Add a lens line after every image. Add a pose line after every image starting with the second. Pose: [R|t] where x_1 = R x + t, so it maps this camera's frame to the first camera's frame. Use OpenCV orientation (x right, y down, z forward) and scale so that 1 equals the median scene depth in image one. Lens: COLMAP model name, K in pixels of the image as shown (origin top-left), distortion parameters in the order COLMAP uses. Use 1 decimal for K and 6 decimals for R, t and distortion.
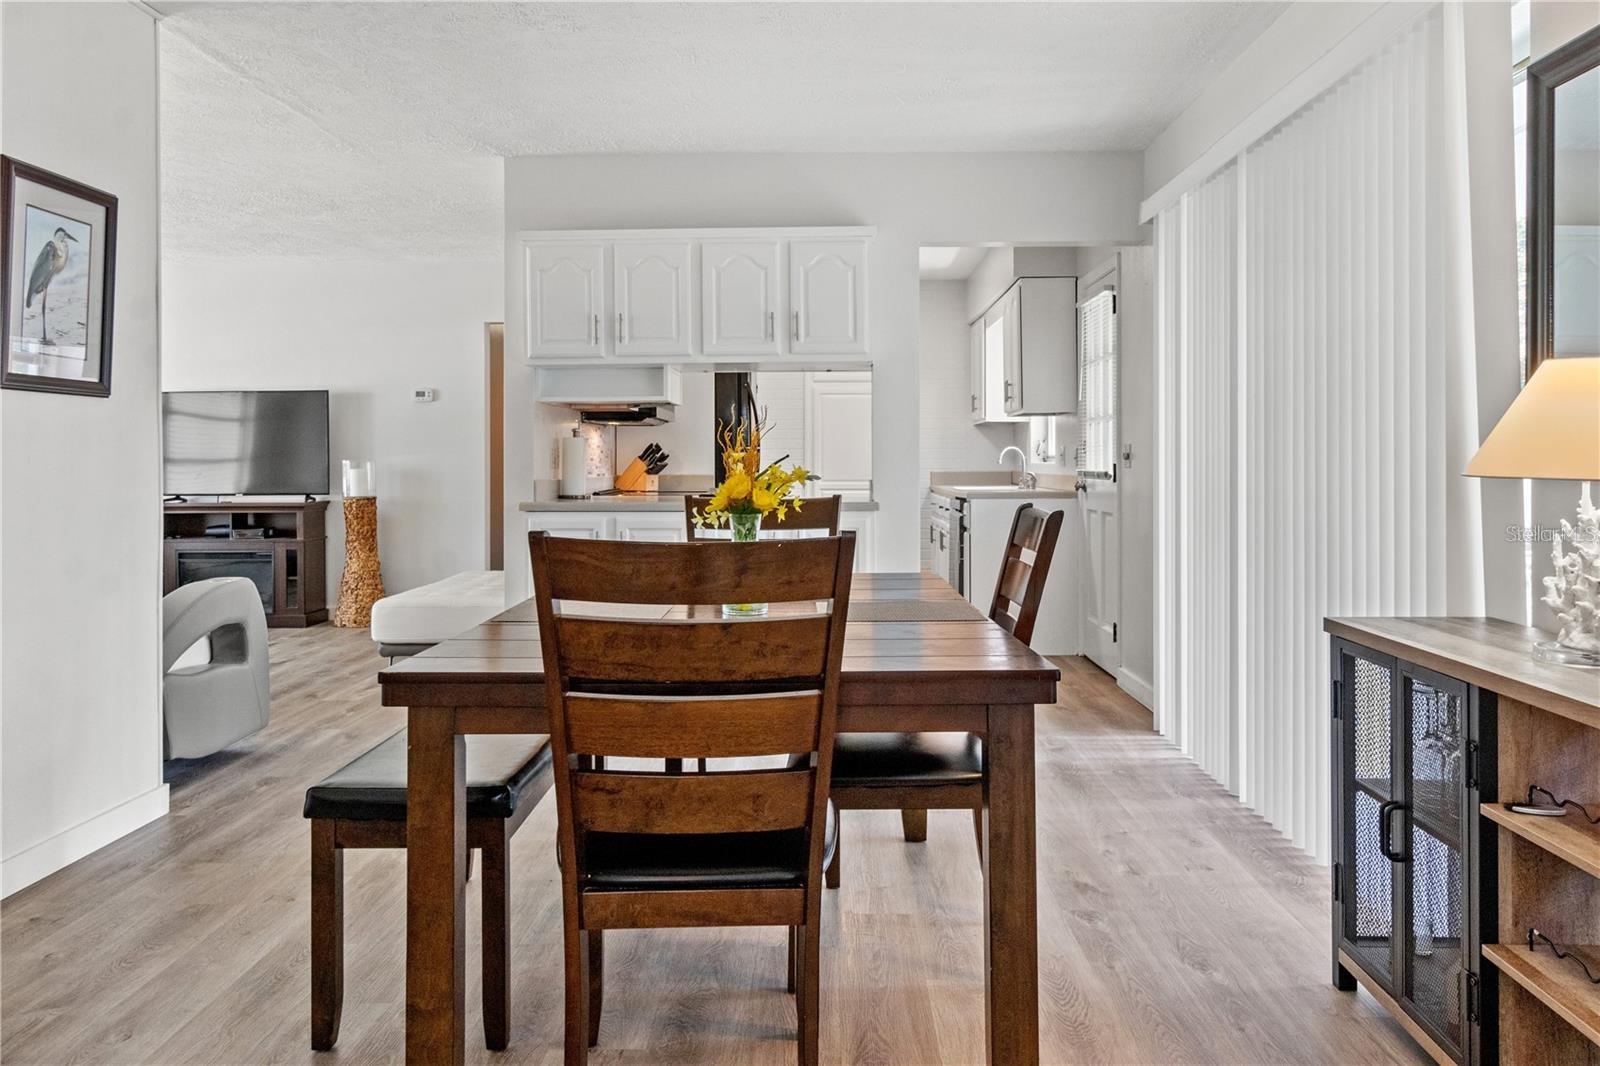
lens RADIAL K [[1223.4, 0, 800.5], [0, 1223.4, 464.5], [0, 0, 1]] dist [0.001742, 0.000395]
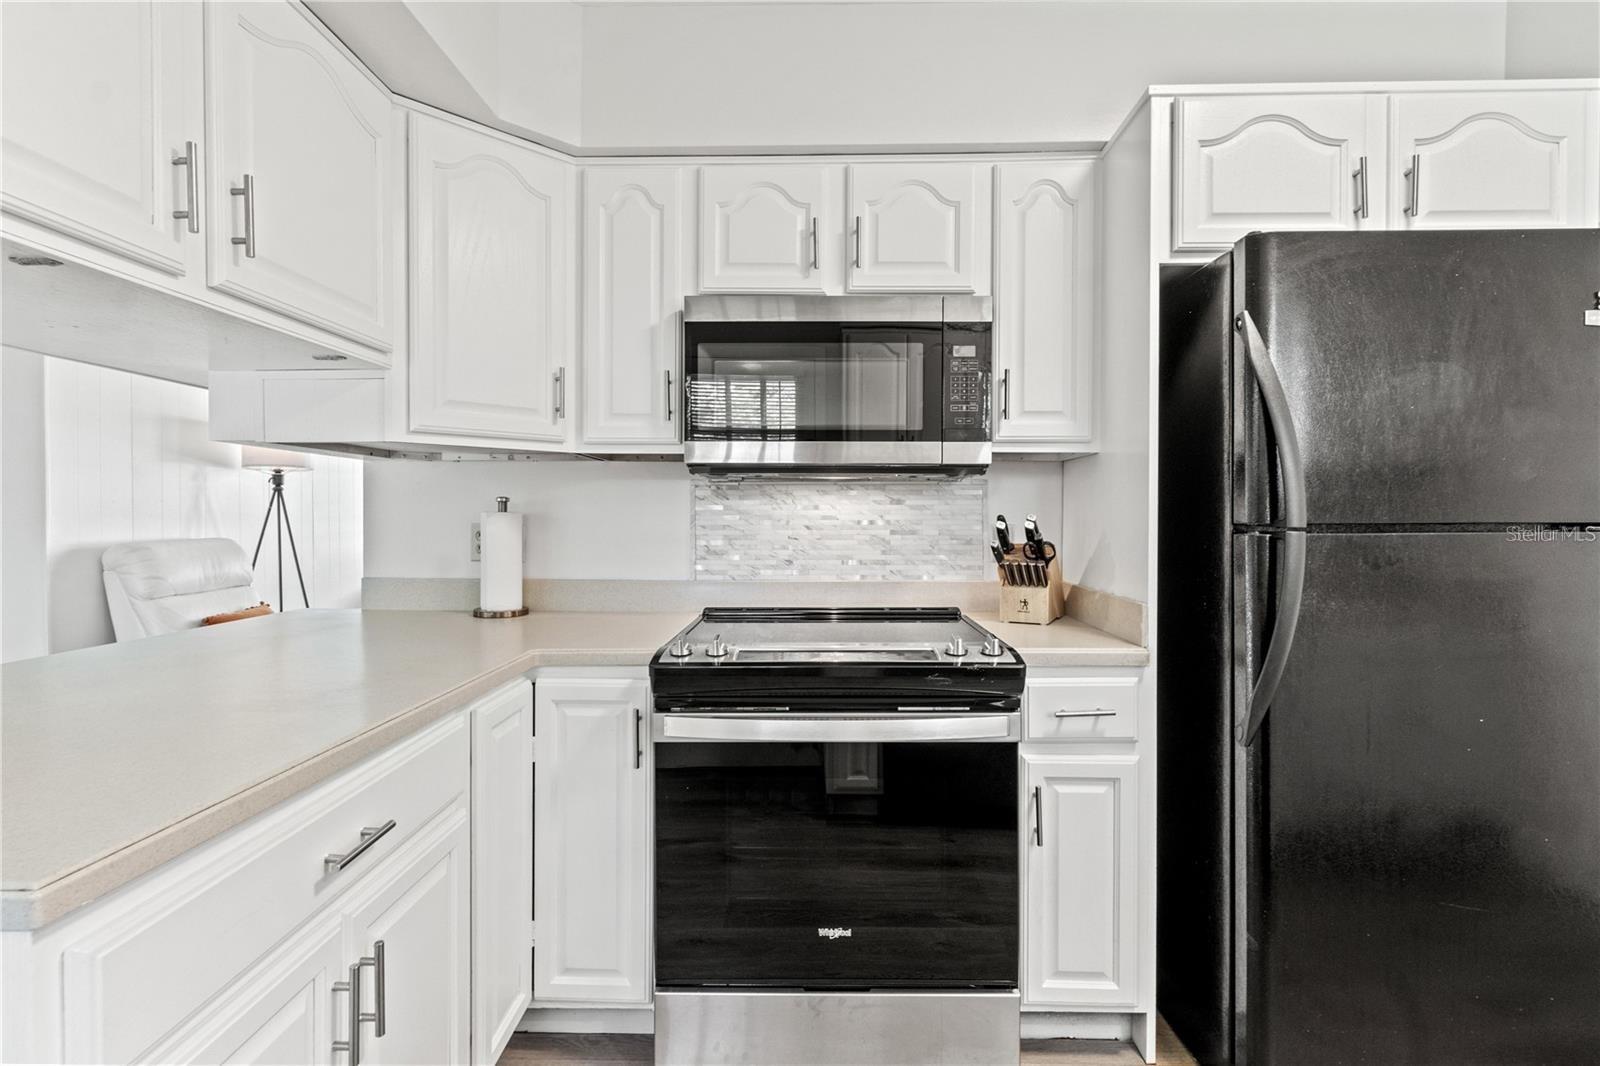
lens RADIAL K [[764.7, 0, 814.4], [0, 764.7, 525.1], [0, 0, 1]] dist [0.003755, 0.000323]
pose [[0.014164, 0.015730, -0.999776, 0.213066], [-0.004105, 0.999869, 0.015674, -0.024986], [0.999891, 0.003882, 0.014227, 1.293417]]
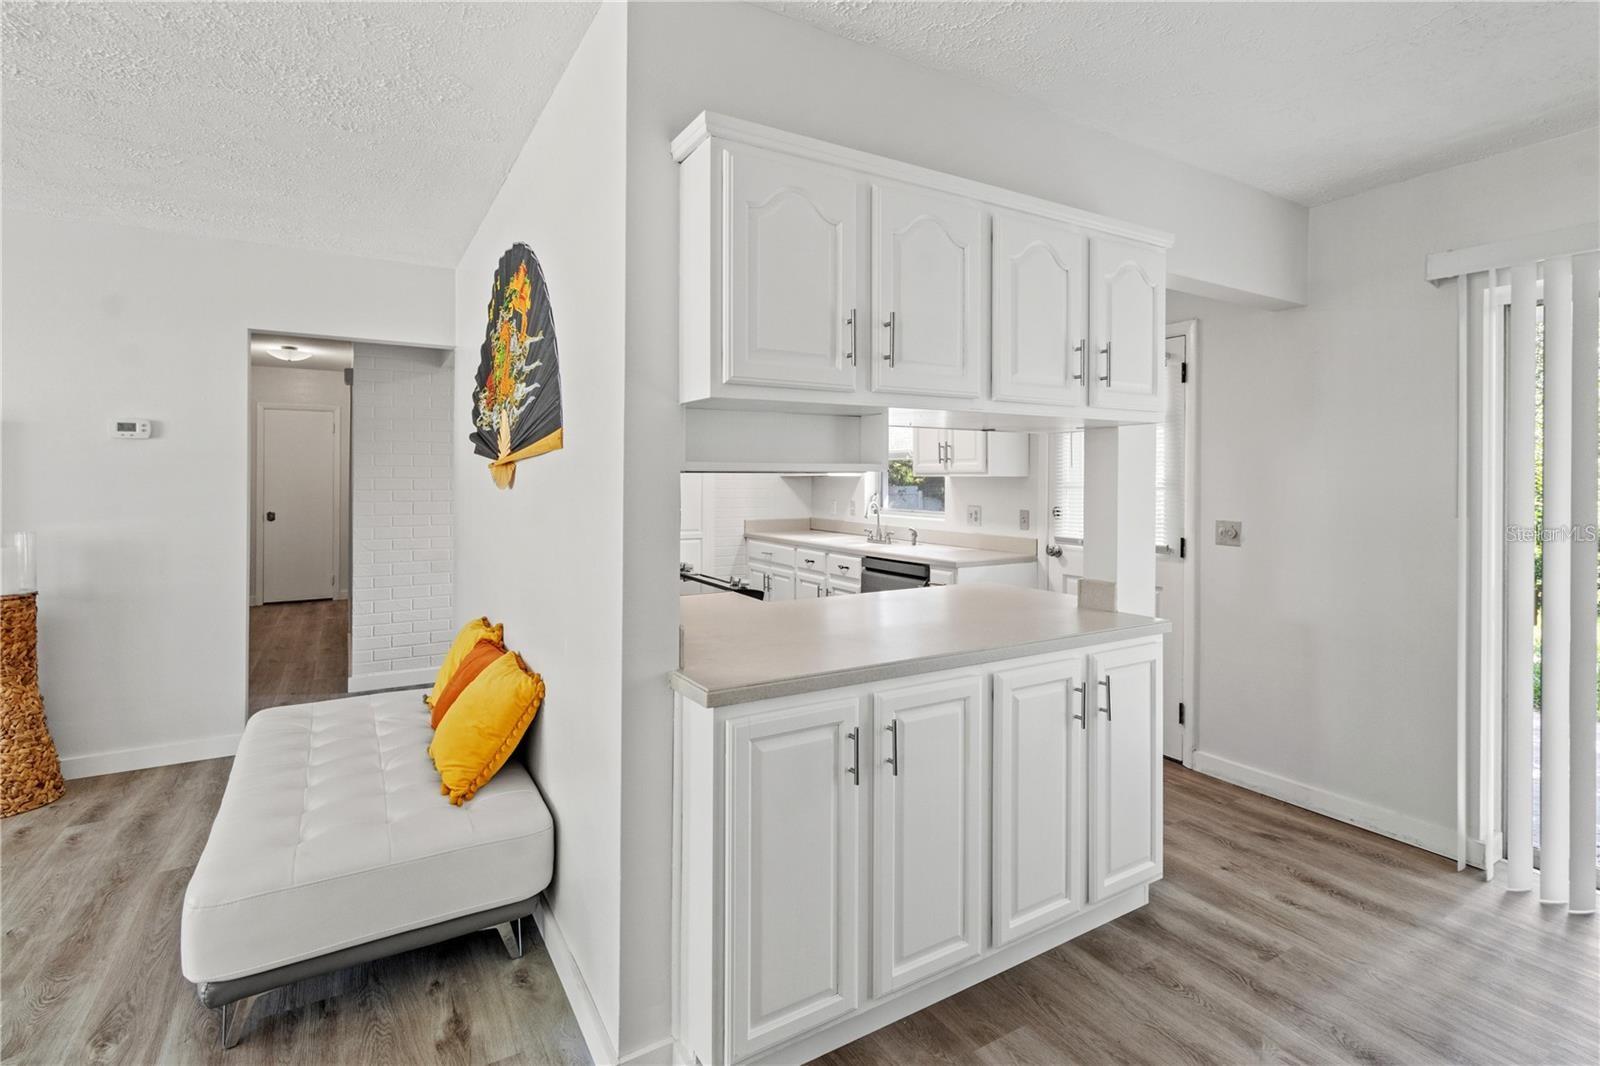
lens RADIAL K [[763.7, 0, 804.9], [0, 763.7, 468.7], [0, 0, 1]] dist [0.001367, 0.000325]
pose [[0.844617, 0.014179, 0.535184, -0.358005], [-0.006222, 0.999842, -0.016670, -0.049167], [-0.535335, 0.010750, 0.844571, 0.737440]]
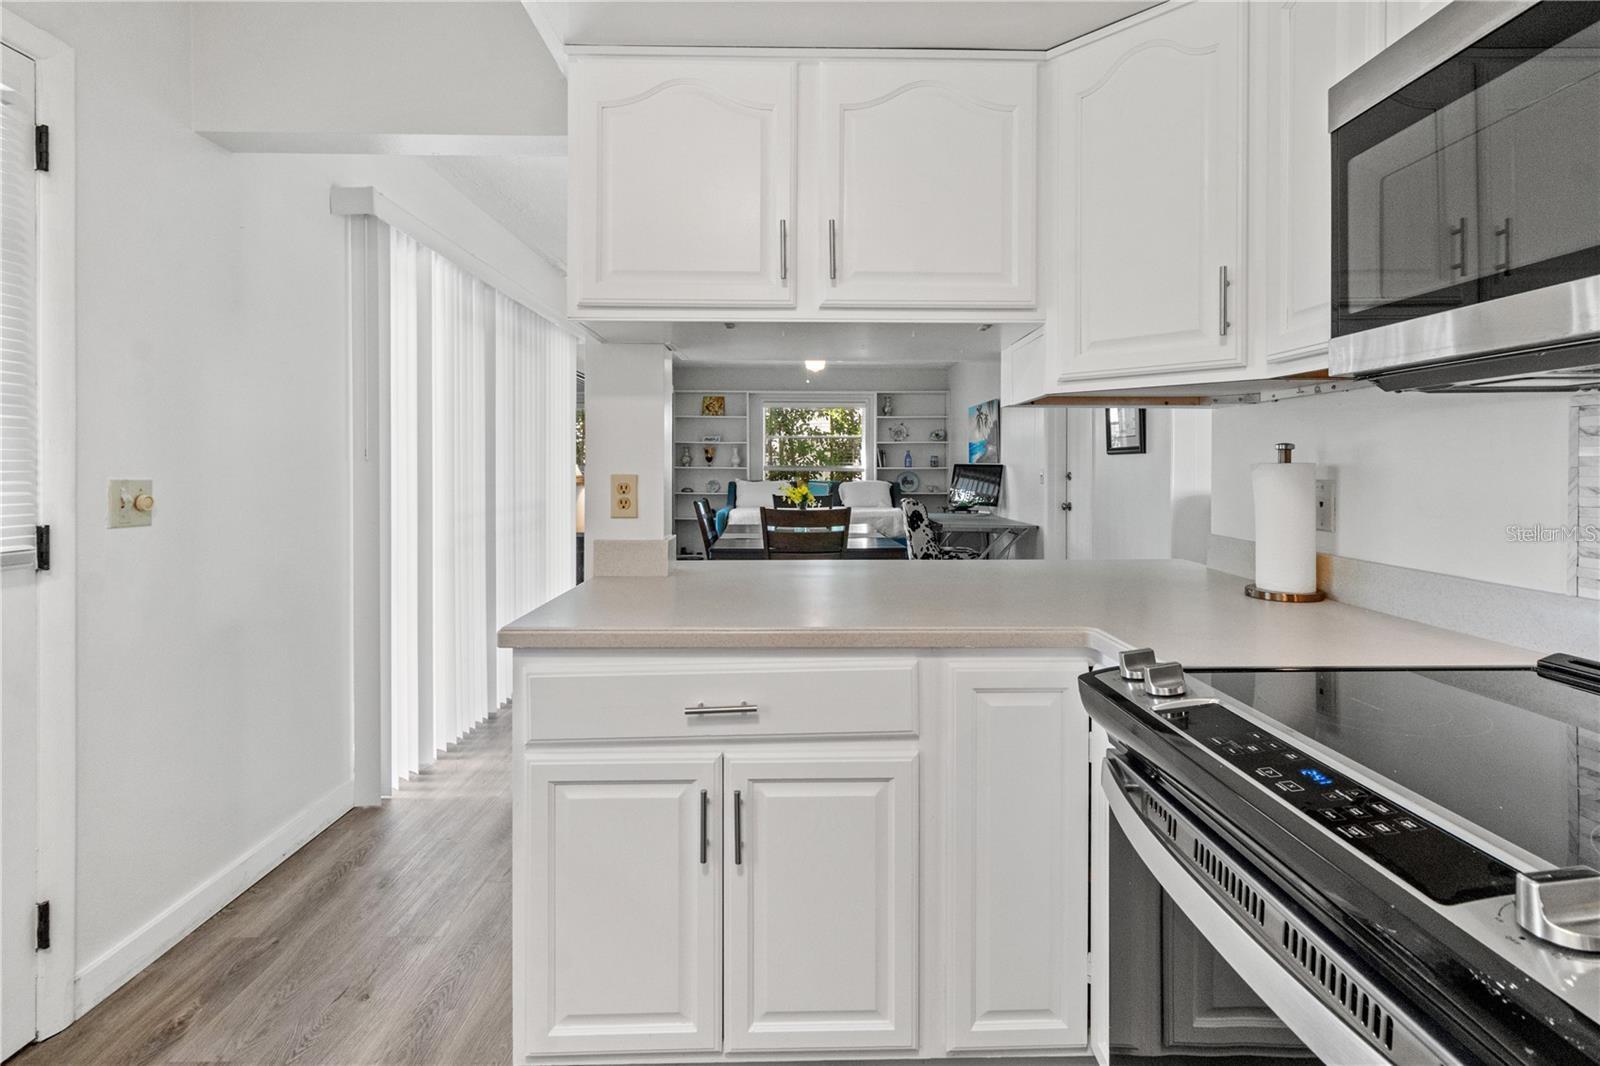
lens RADIAL K [[752.5, 0, 807.0], [0, 752.5, 473.0], [0, 0, 1]] dist [0.000514, -0.000081]
pose [[-0.999311, 0.001518, -0.037074, 0.004166], [0.001140, 0.999947, 0.010226, -0.024166], [0.037088, 0.010176, -0.999260, 1.436560]]
